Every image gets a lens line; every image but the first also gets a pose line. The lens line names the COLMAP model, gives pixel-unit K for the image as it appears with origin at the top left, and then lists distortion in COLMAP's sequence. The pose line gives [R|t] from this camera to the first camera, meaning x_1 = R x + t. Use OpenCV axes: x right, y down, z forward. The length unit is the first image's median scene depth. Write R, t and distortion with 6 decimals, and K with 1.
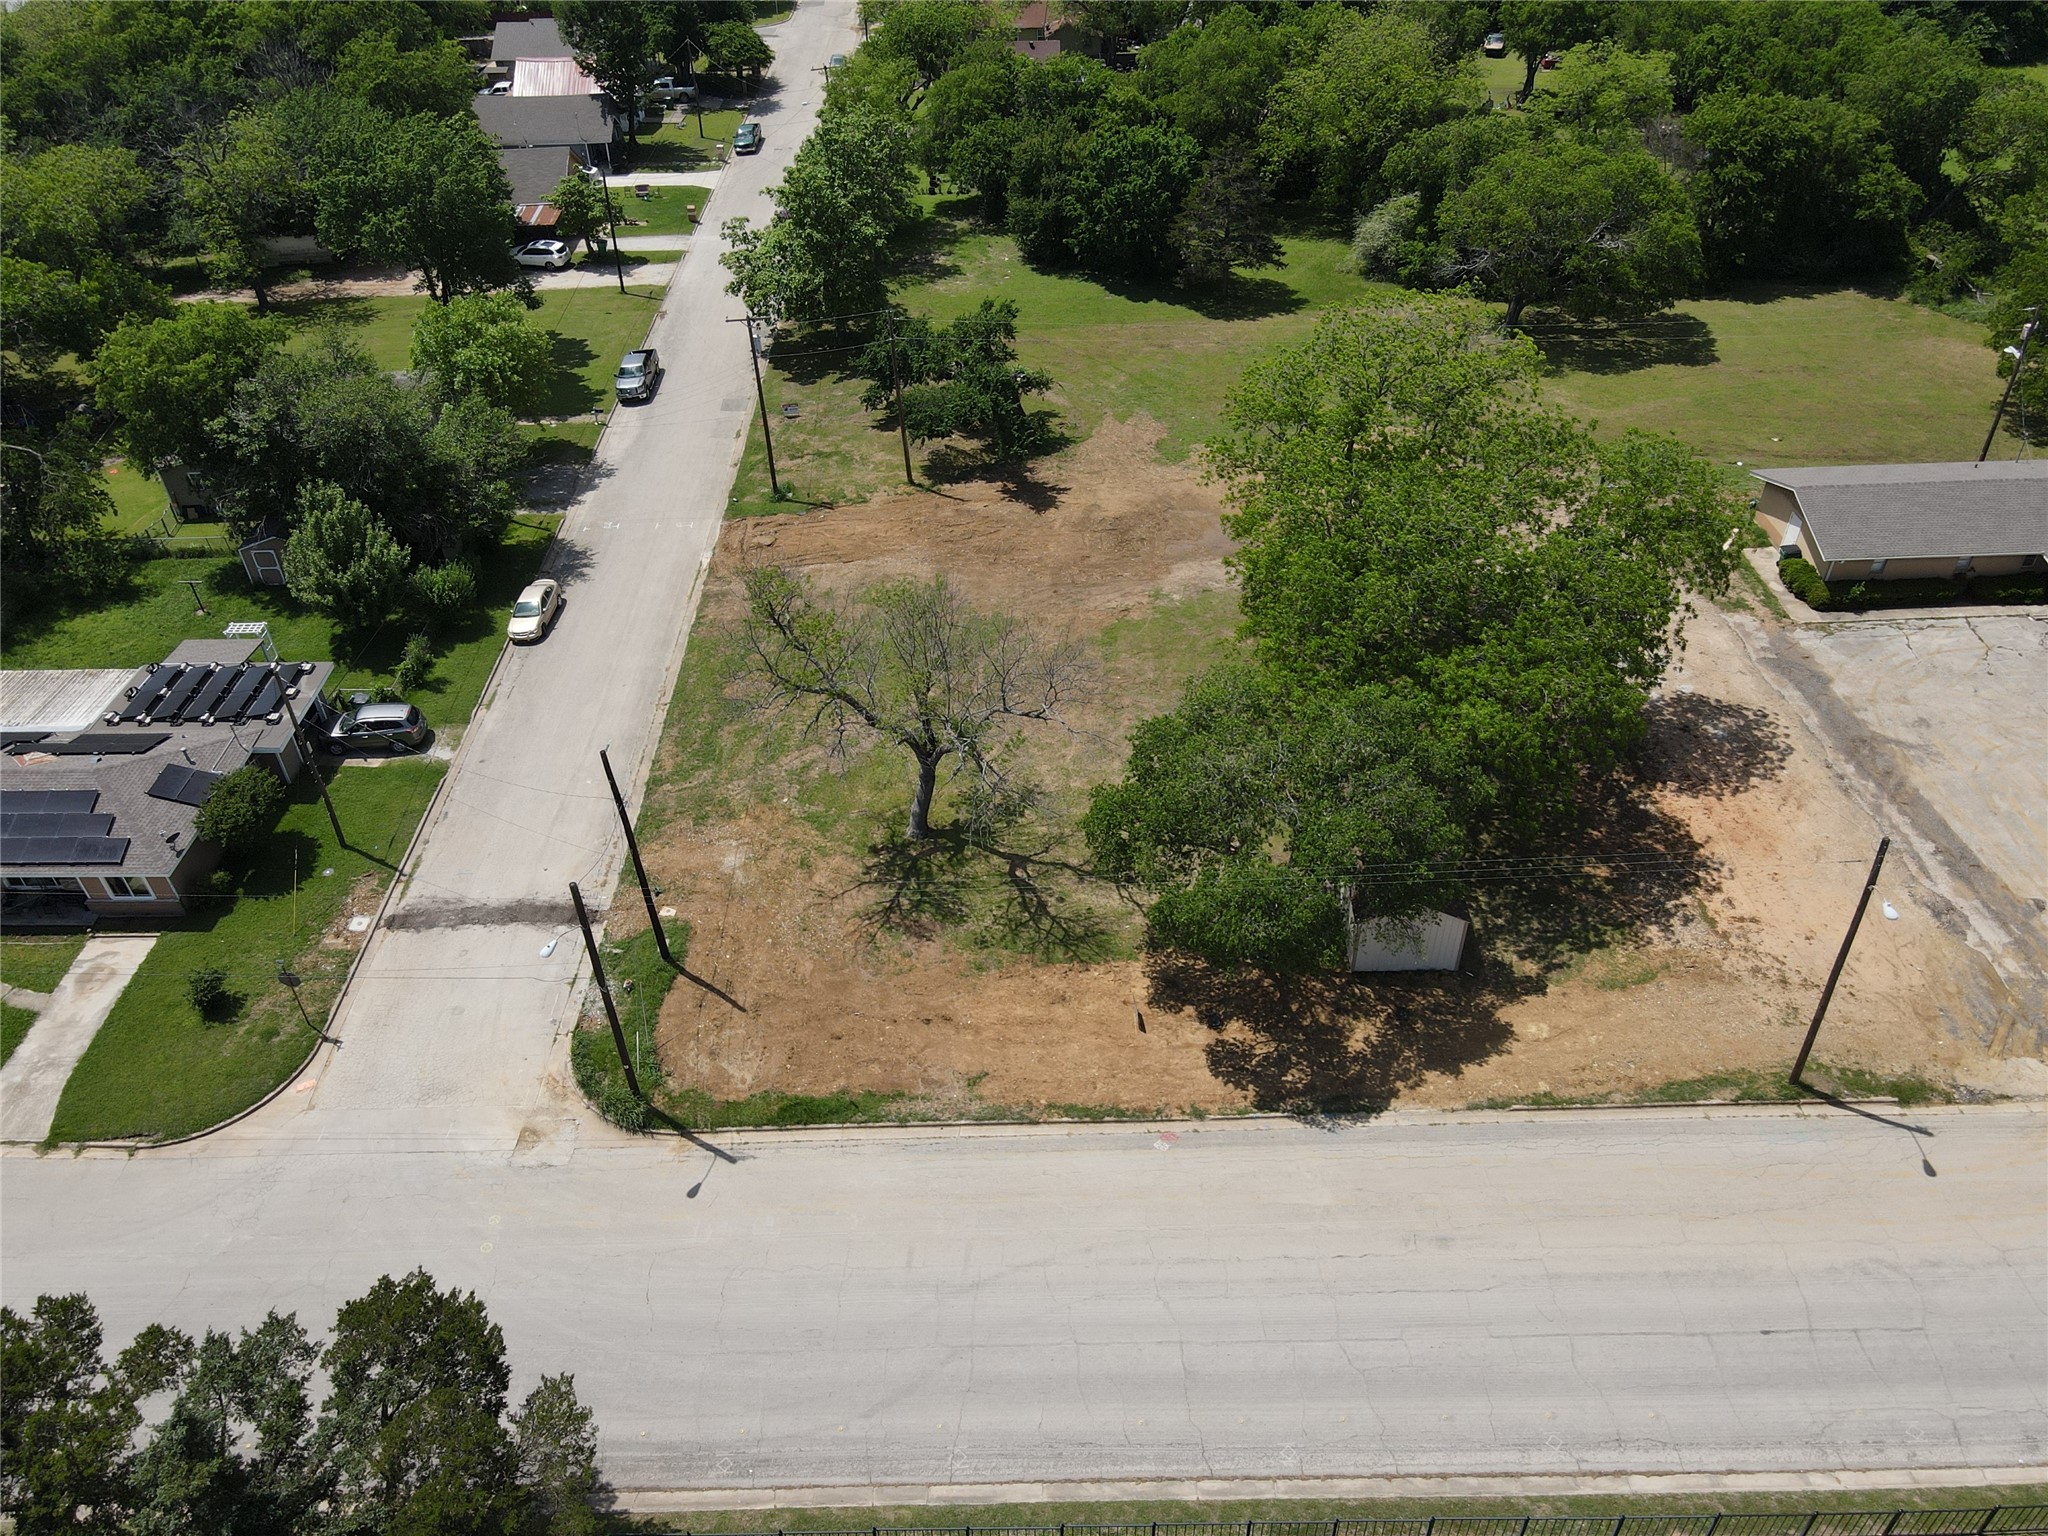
lens RADIAL K [[1498.1, 0, 1001.2], [0, 1498.1, 793.1], [0, 0, 1]] dist [-0.008902, 0.043029]
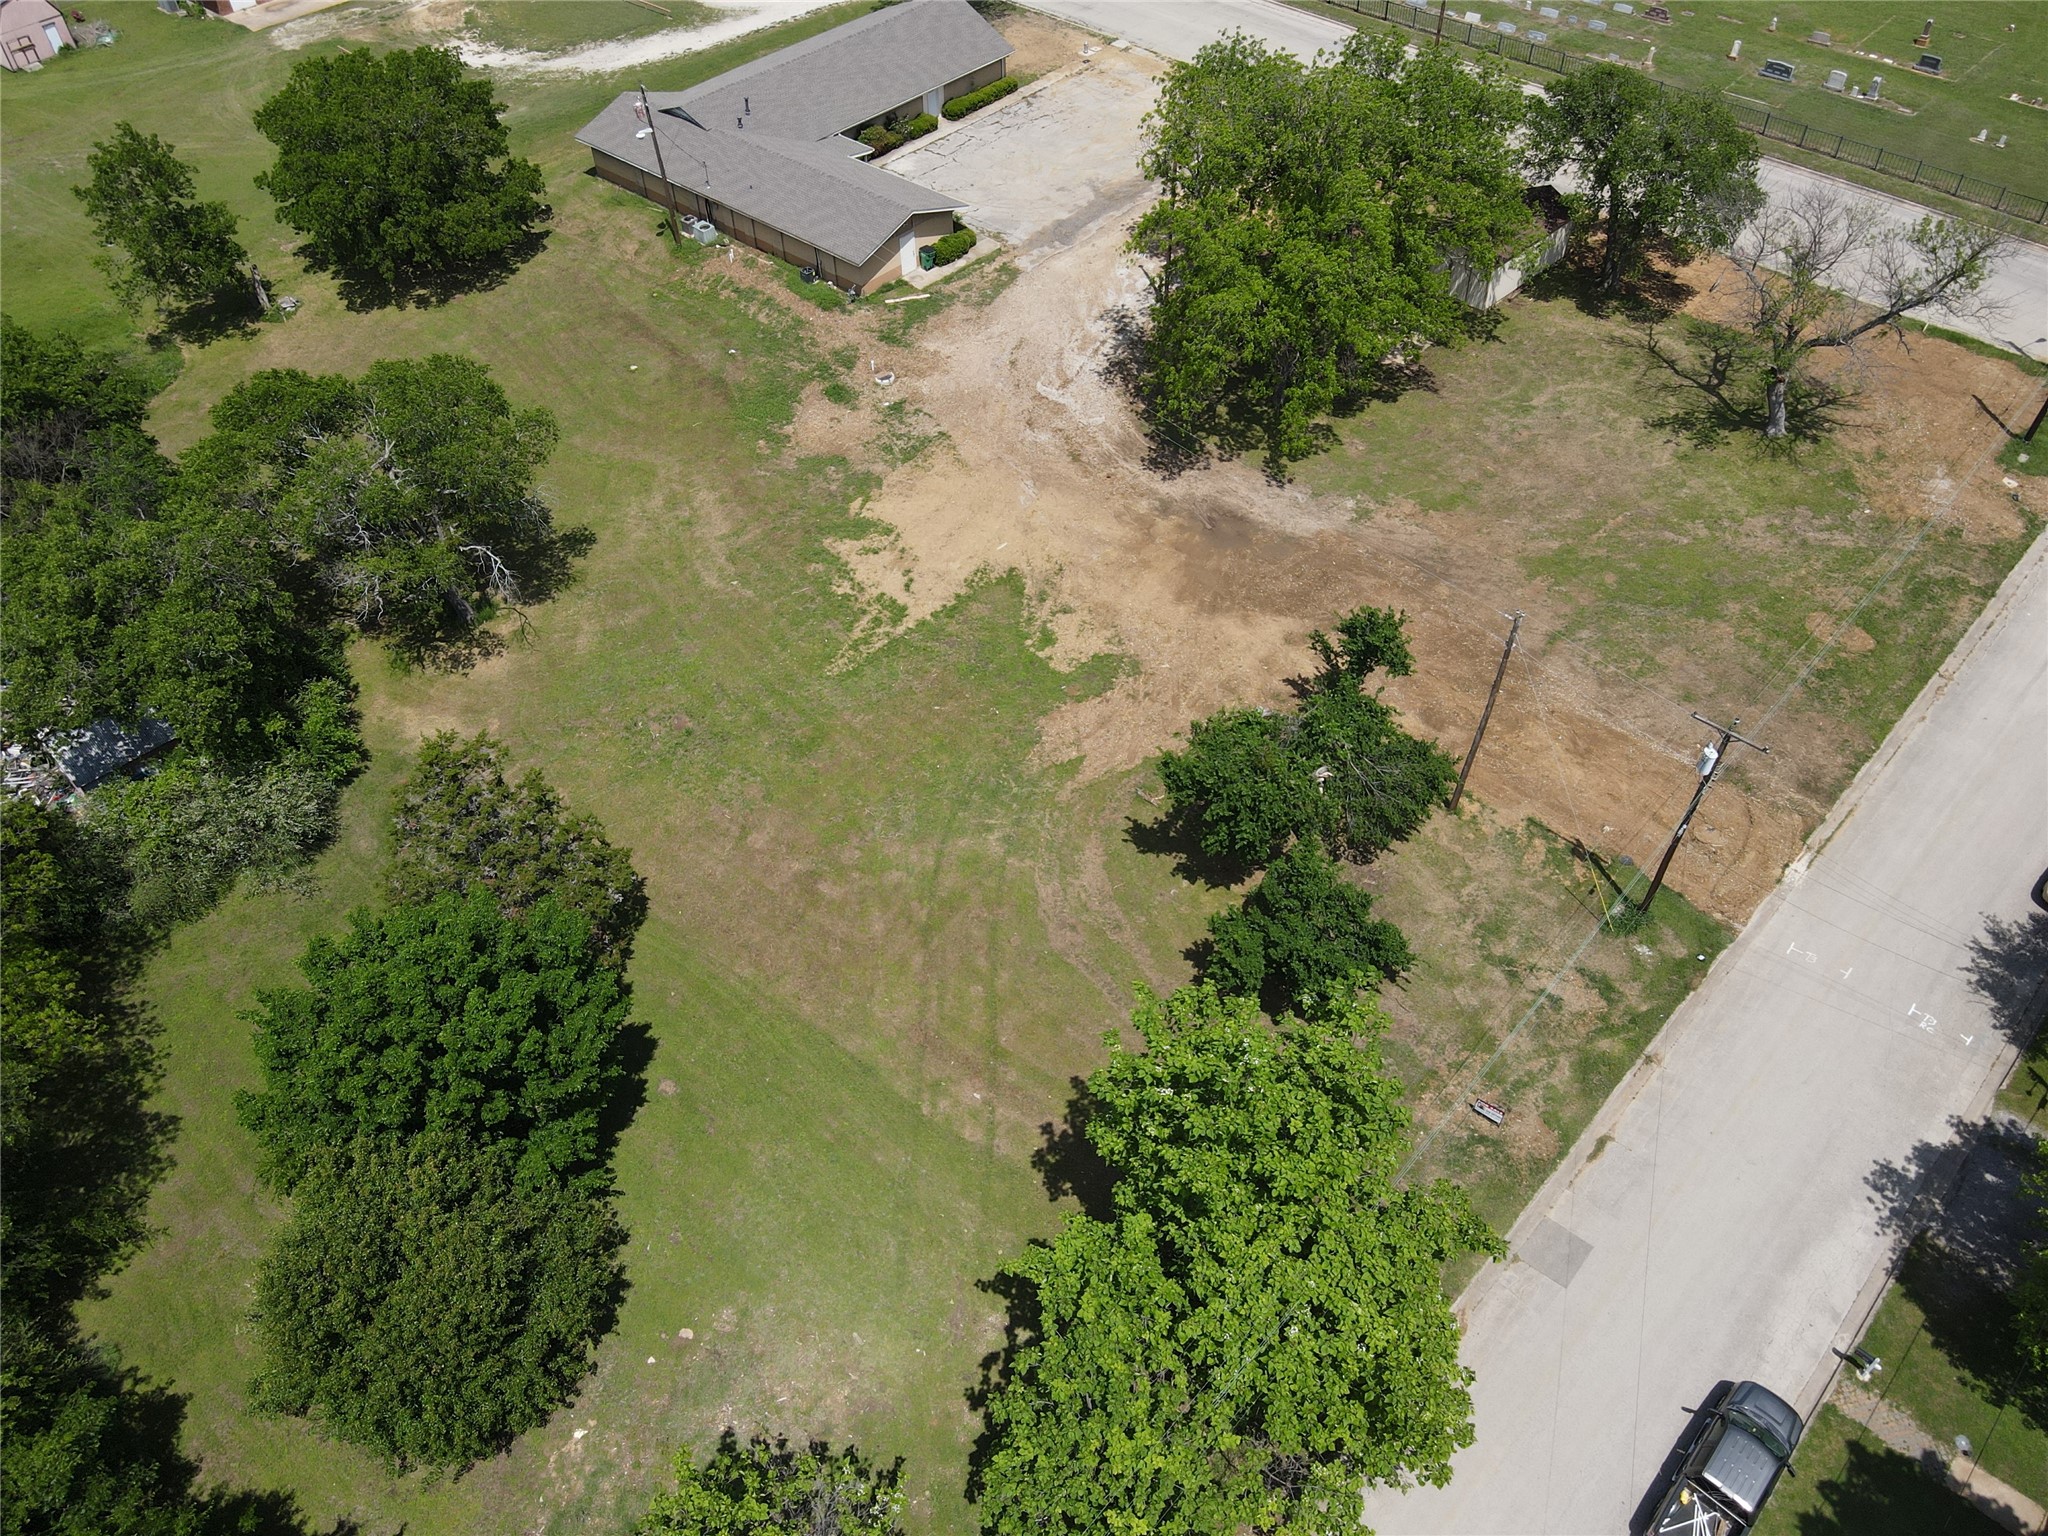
lens RADIAL K [[1524.9, 0, 1004.4], [0, 1524.9, 766.8], [0, 0, 1]] dist [-0.000236, 0.012010]
pose [[-0.720768, -0.462167, 0.516620, -0.410133], [0.482803, 0.200068, 0.852569, -1.403529], [-0.497388, 0.863930, 0.078933, 1.620686]]
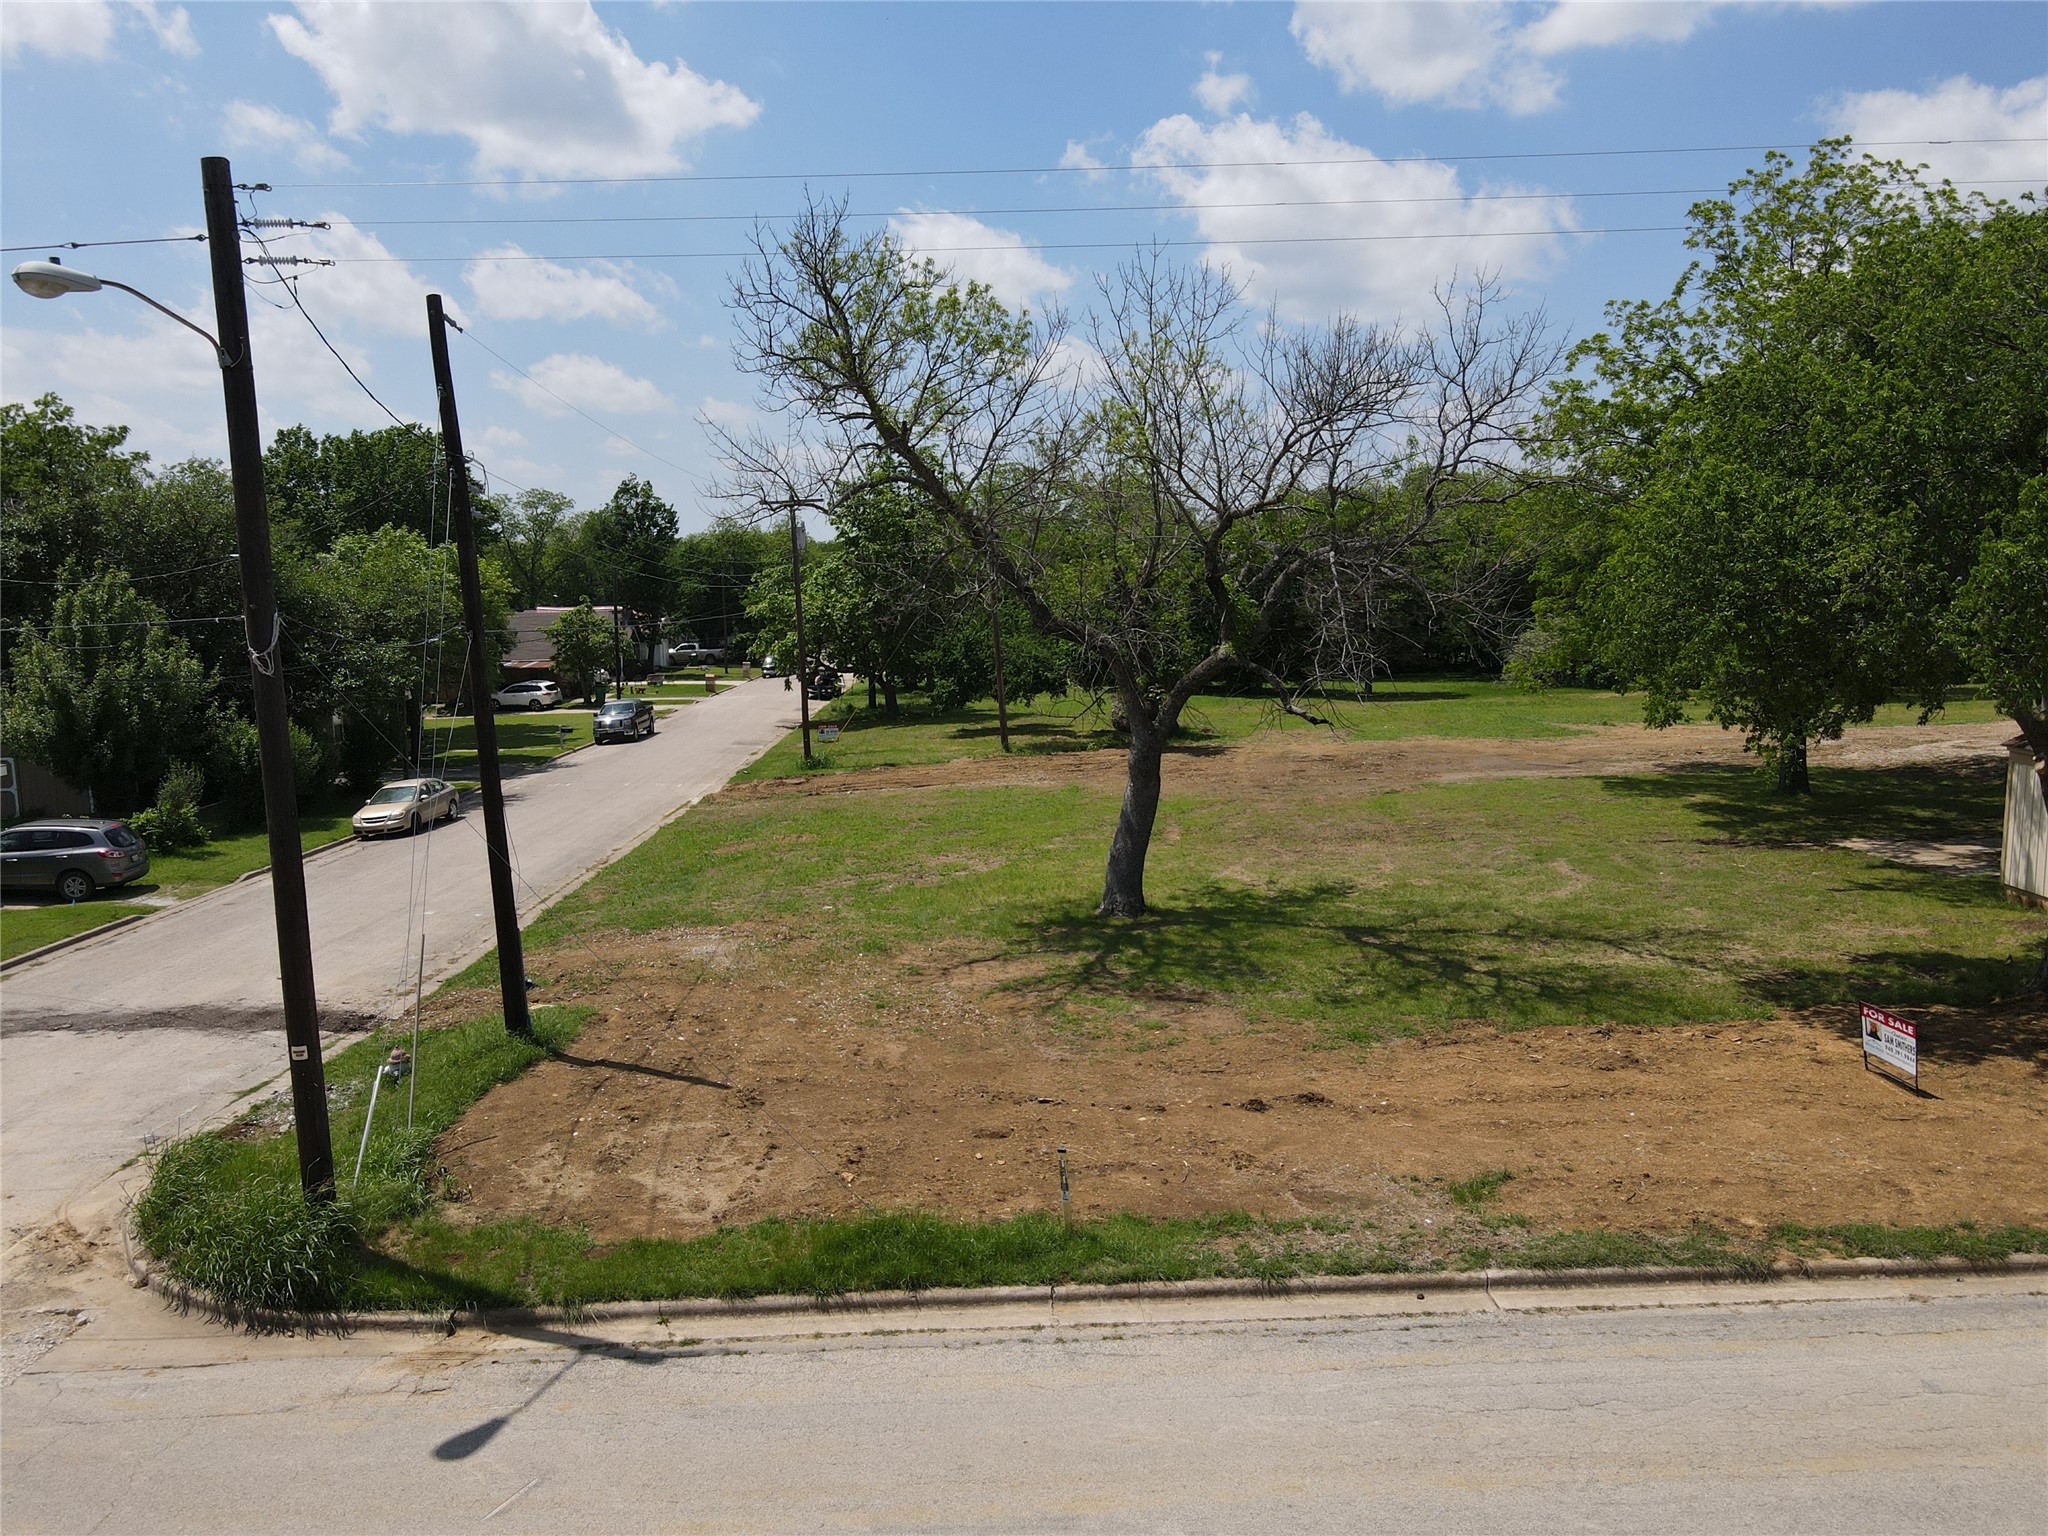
lens RADIAL K [[1515.8, 0, 998.0], [0, 1515.8, 777.8], [0, 0, 1]] dist [0.001849, 0.010193]
pose [[0.999932, 0.008702, 0.007777, -0.109508], [-0.003287, 0.849379, -0.527773, 0.266684], [-0.011198, 0.527712, 0.849350, 0.661228]]
